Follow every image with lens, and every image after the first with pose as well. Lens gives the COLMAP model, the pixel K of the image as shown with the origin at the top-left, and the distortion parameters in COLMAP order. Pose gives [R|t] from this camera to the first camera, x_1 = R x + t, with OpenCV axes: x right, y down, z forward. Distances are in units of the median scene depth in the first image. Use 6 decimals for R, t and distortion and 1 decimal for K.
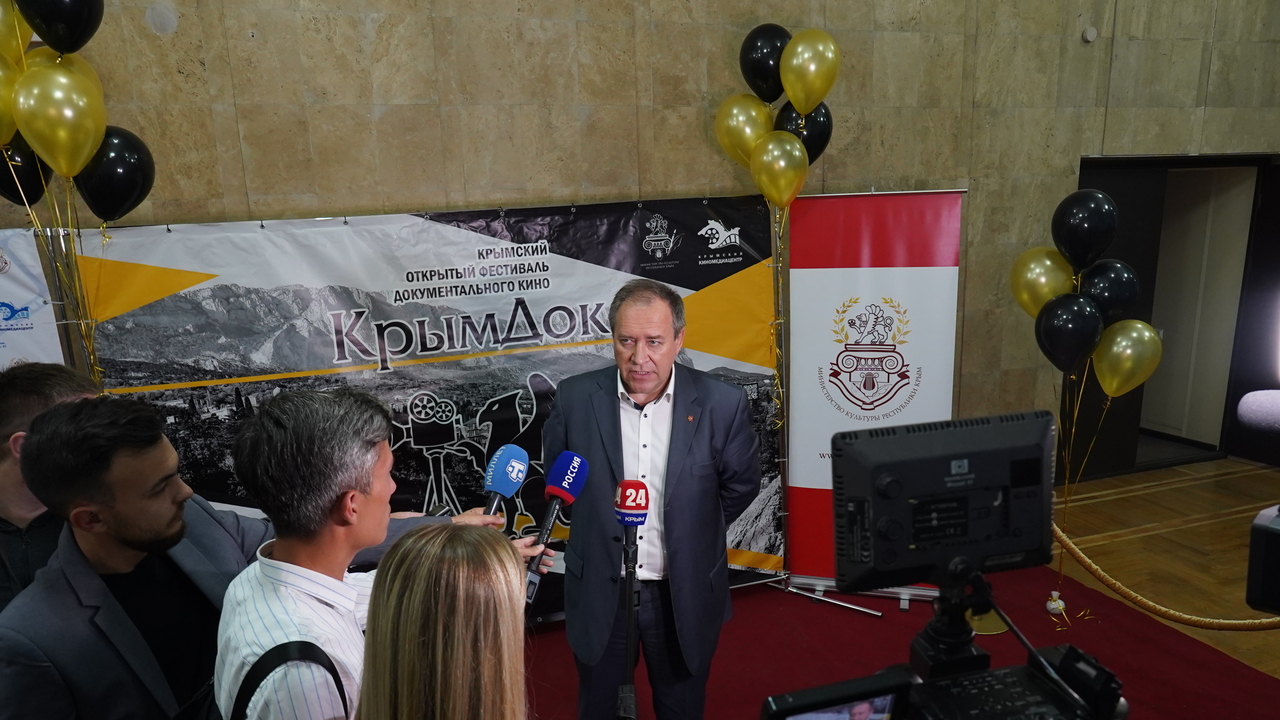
lens RADIAL K [[845.1, 0, 633.7], [0, 845.1, 410.6], [0, 0, 1]] dist [-0.043805, 0.049480]
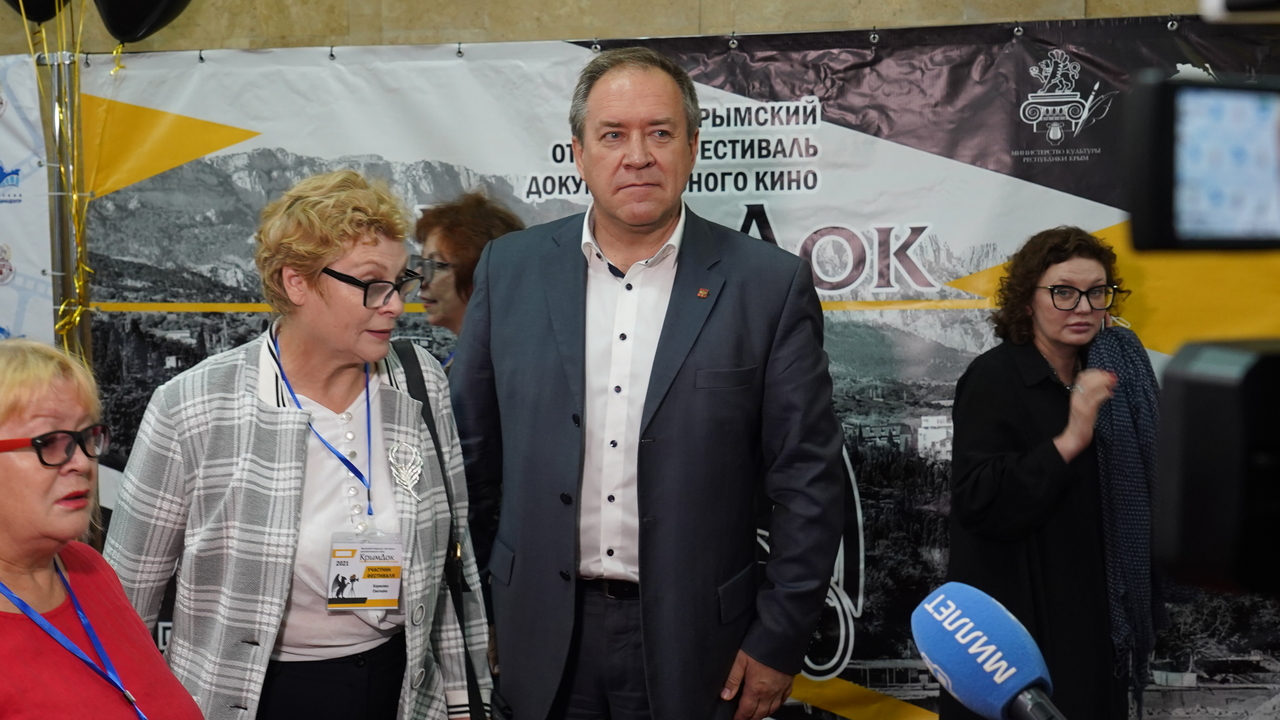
lens RADIAL K [[1632.5, 0, 619.7], [0, 1632.5, 373.5], [0, 0, 1]] dist [0.005156, 0.000000]
pose [[0.860767, 0.076161, -0.503268, 0.342394], [-0.150814, 0.982505, -0.109261, 0.101420], [0.486142, 0.169949, 0.857195, 0.129752]]
